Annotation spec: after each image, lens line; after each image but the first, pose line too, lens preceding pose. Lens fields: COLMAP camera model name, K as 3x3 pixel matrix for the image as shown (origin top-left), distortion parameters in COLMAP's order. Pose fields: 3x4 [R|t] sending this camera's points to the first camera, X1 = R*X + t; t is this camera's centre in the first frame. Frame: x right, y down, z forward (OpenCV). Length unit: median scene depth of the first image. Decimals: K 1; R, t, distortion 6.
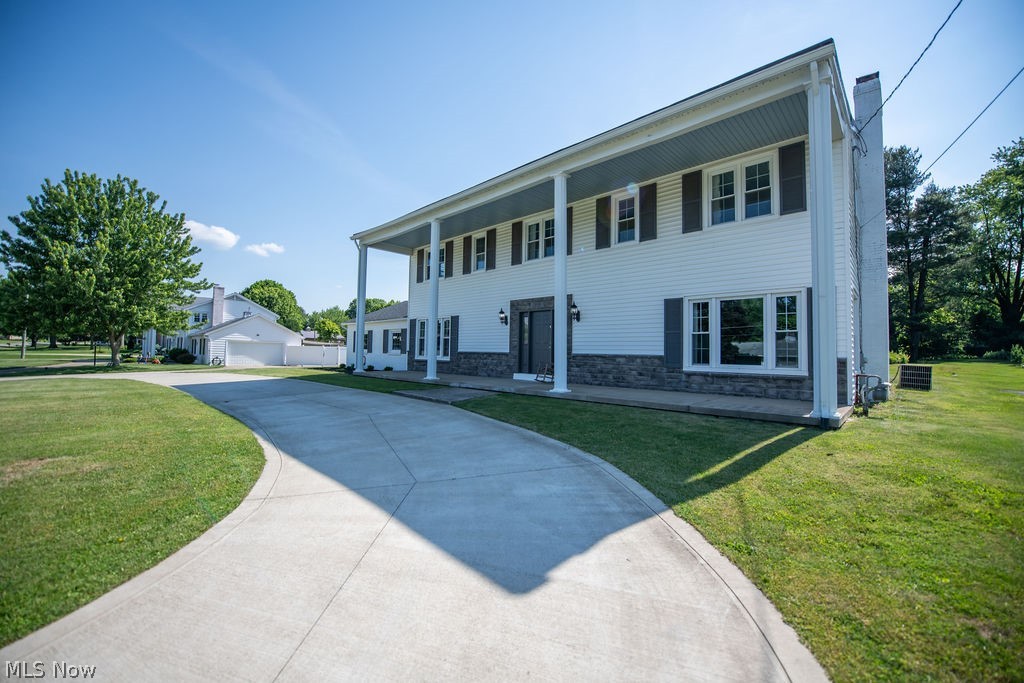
lens RADIAL K [[408.0, 0, 512.9], [0, 408.0, 341.3], [0, 0, 1]] dist [-0.014949, -0.000752]
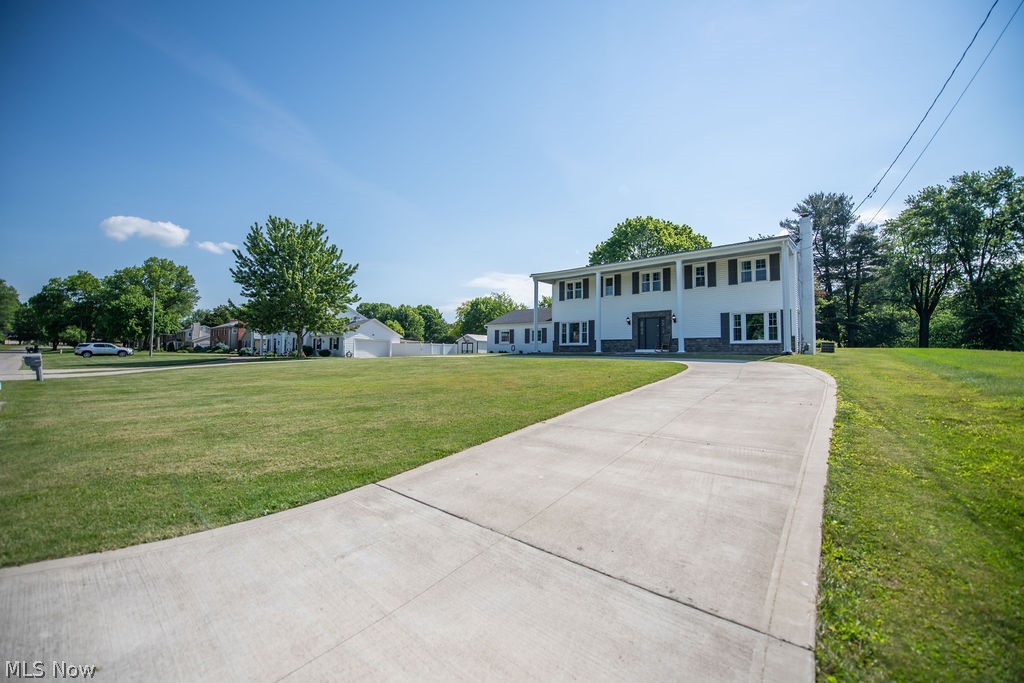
lens RADIAL K [[408.0, 0, 512.8], [0, 408.0, 342.6], [0, 0, 1]] dist [-0.014949, -0.000752]
pose [[0.998230, -0.008045, 0.058921, -0.708548], [0.008214, 0.999963, -0.002613, 0.045380], [-0.058898, 0.003093, 0.998259, -0.926831]]
